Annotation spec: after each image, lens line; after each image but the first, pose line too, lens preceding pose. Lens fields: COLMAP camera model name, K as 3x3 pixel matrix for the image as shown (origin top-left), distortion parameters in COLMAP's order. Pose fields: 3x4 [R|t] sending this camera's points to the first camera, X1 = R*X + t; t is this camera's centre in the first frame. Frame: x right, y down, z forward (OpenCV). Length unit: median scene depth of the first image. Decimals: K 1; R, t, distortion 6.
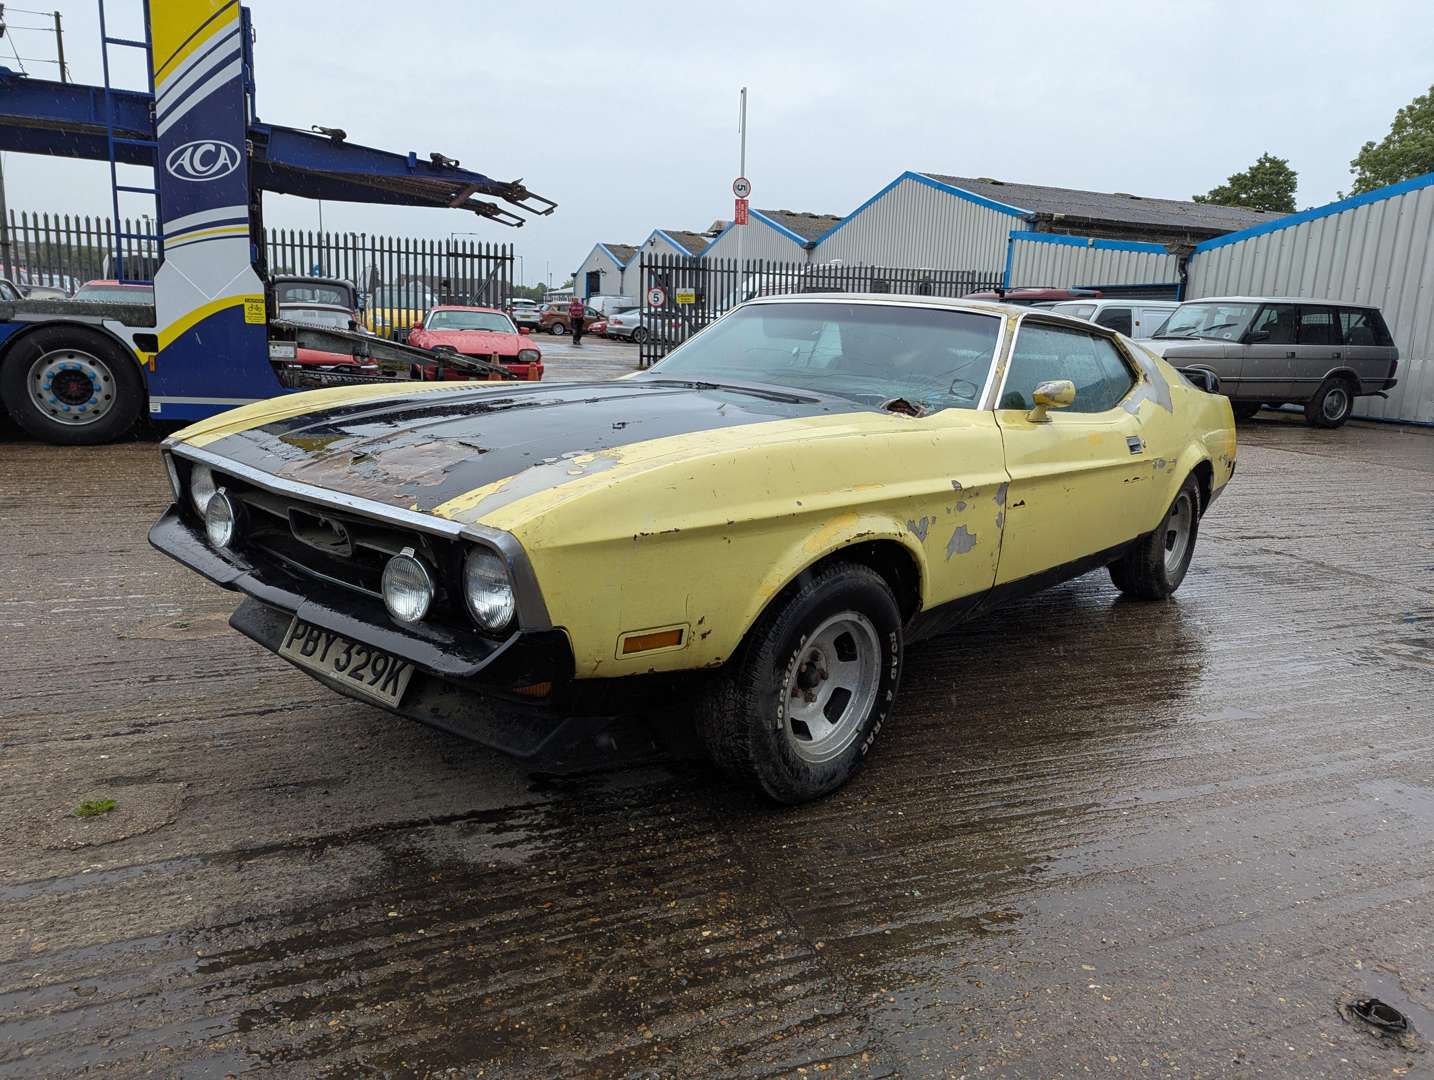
lens RADIAL K [[1025.2, 0, 722.4], [0, 1025.2, 525.9], [0, 0, 1]] dist [0.049670, -0.022252]
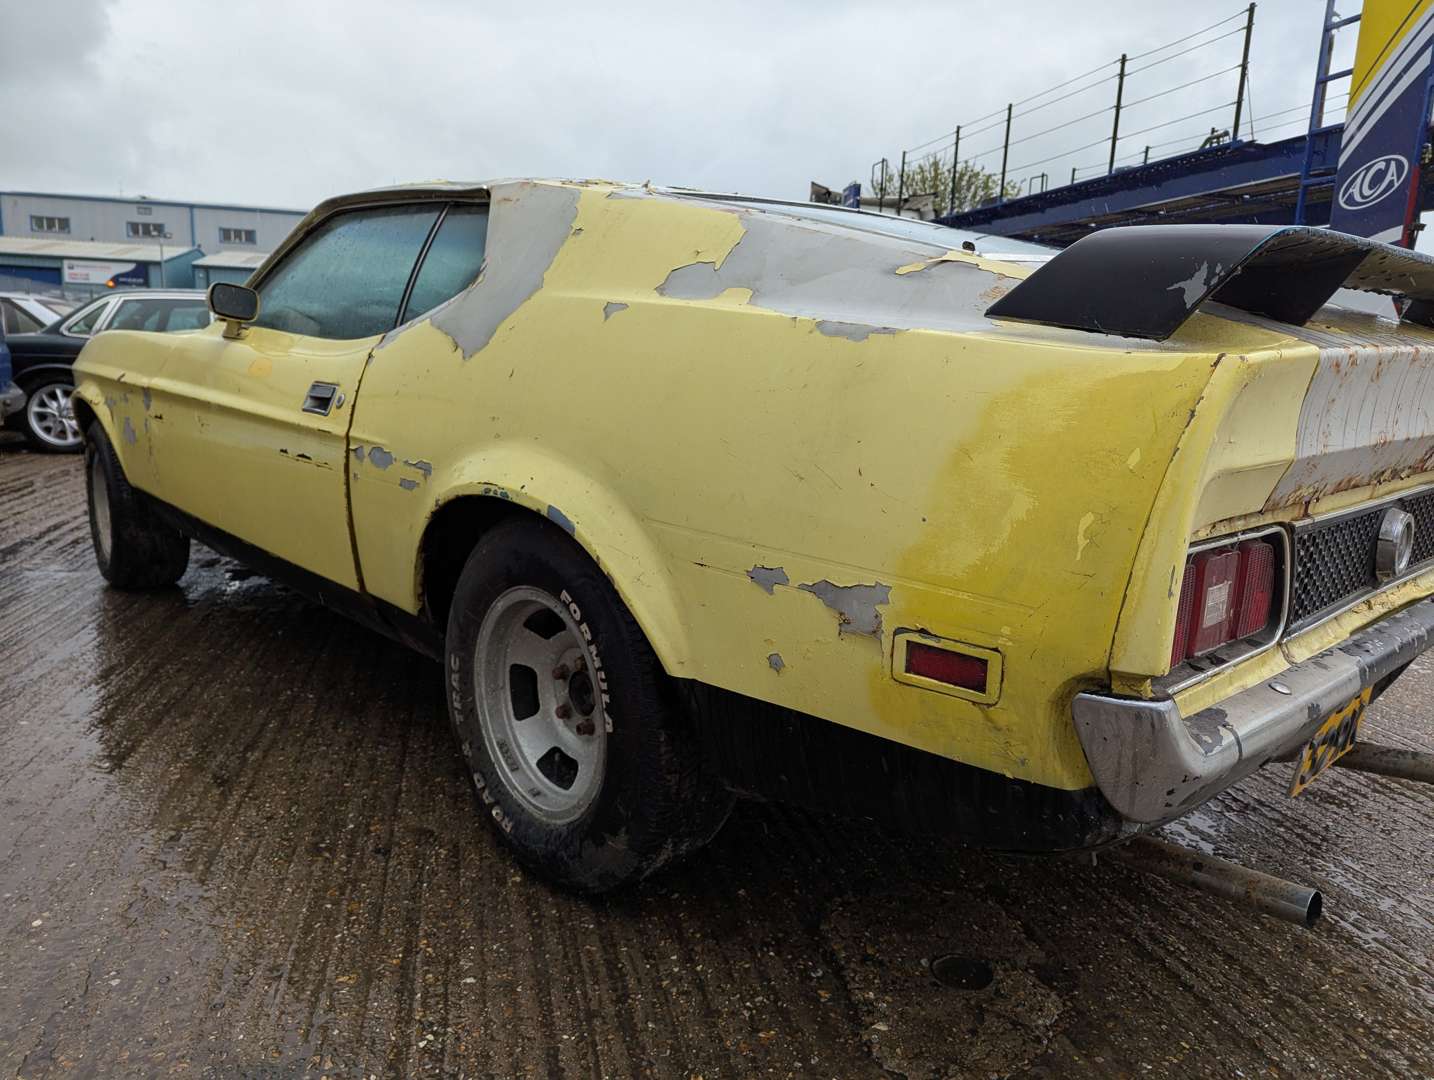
lens RADIAL K [[1020.3, 0, 726.4], [0, 1020.3, 536.9], [0, 0, 1]] dist [0.041863, -0.027515]
pose [[-0.122996, 0.120563, -0.985057, 1.311704], [-0.233216, 0.961285, 0.146773, -0.196727], [0.964615, 0.247783, -0.090117, 1.827278]]
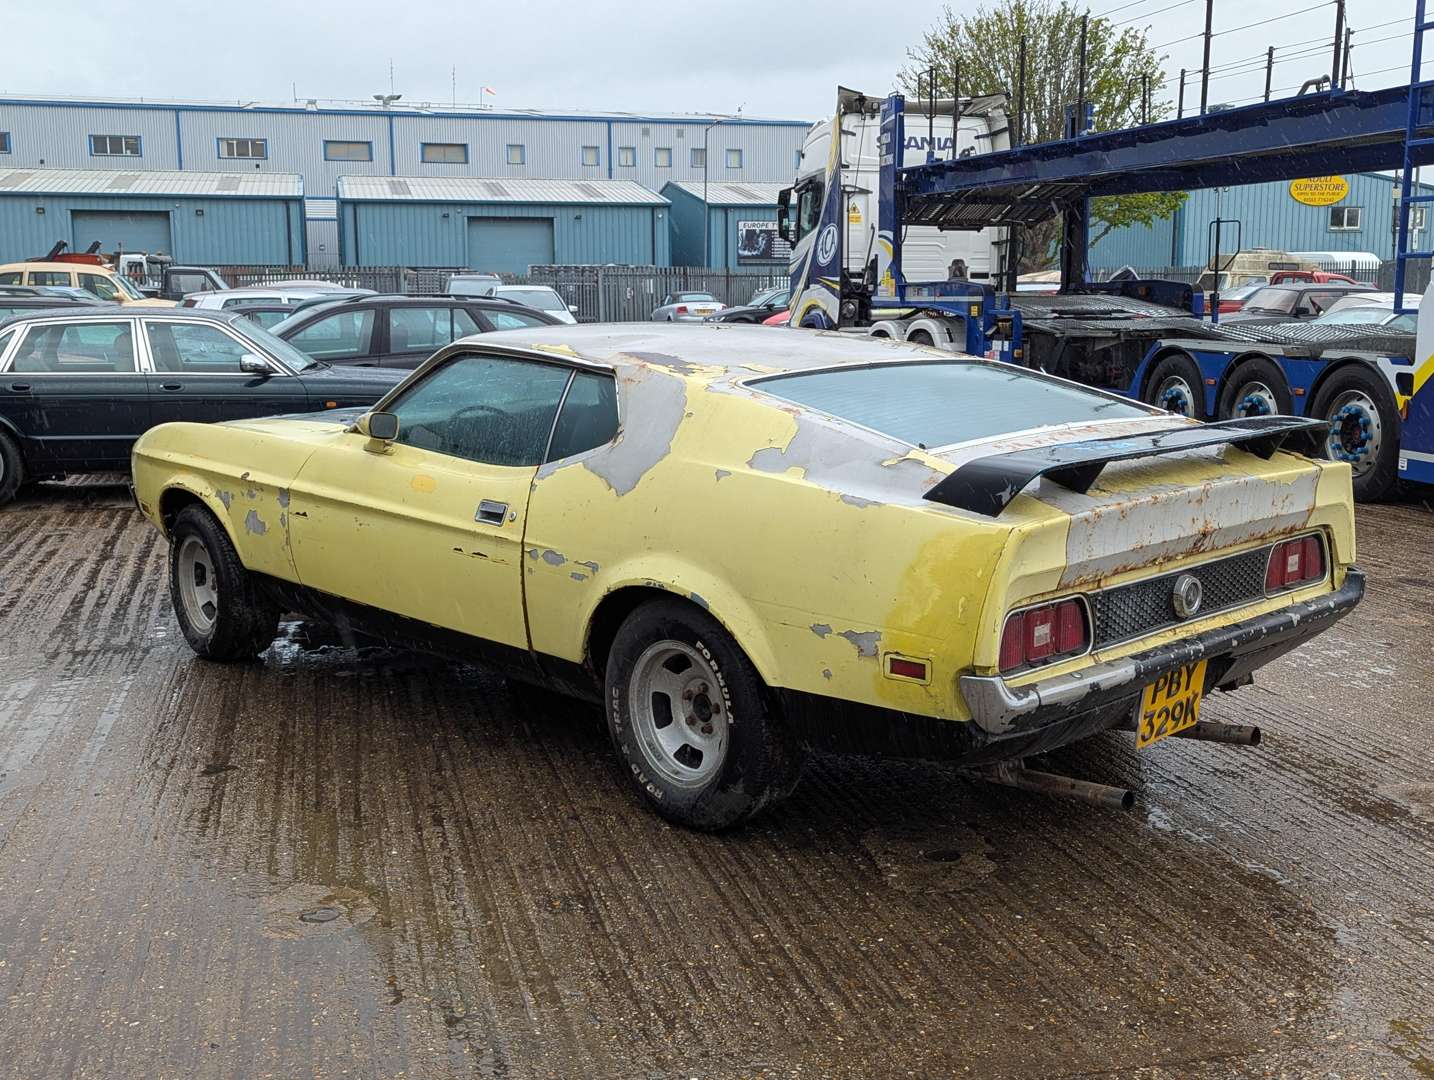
lens RADIAL K [[1584.0, 0, 717.0], [0, 1584.0, 507.4], [0, 0, 1]] dist [0.064652, 0.000000]
pose [[-0.125703, 0.091467, -0.987842, 2.199318], [-0.194208, 0.974206, 0.114918, -0.356560], [0.972873, 0.206292, -0.104697, 1.842062]]
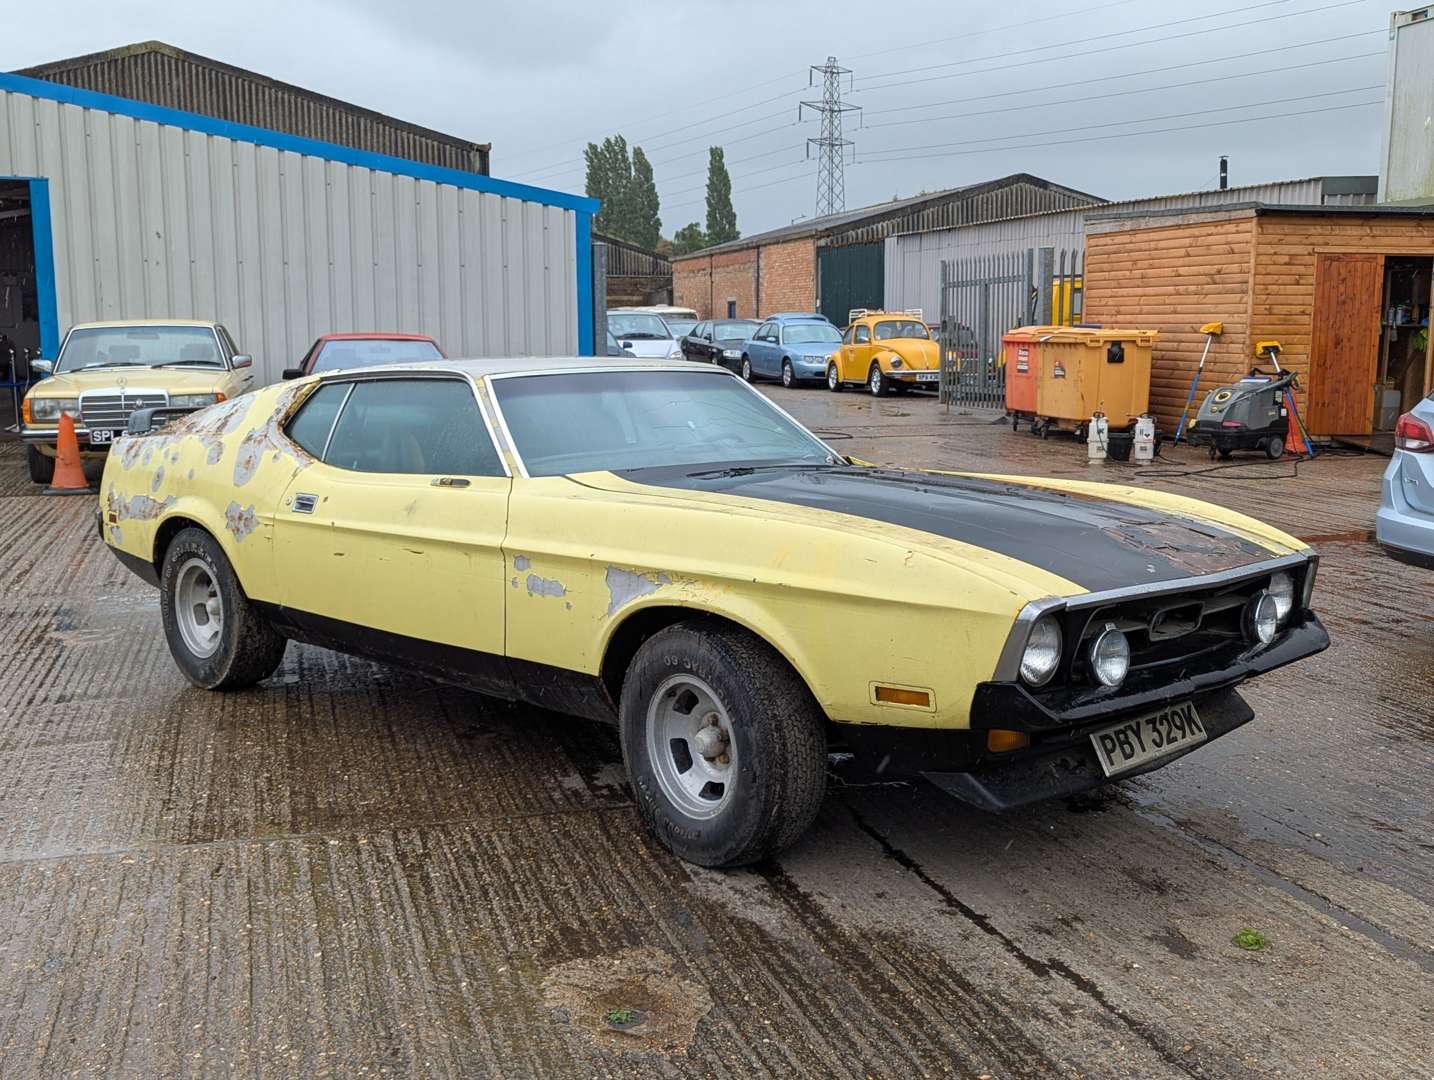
lens RADIAL K [[1565.5, 0, 710.2], [0, 1565.5, 518.3], [0, 0, 1]] dist [0.057806, 0.000000]
pose [[0.090753, -0.168521, 0.981511, -1.825979], [0.199878, 0.968606, 0.147824, -0.398017], [-0.975609, 0.182767, 0.121587, 1.098598]]
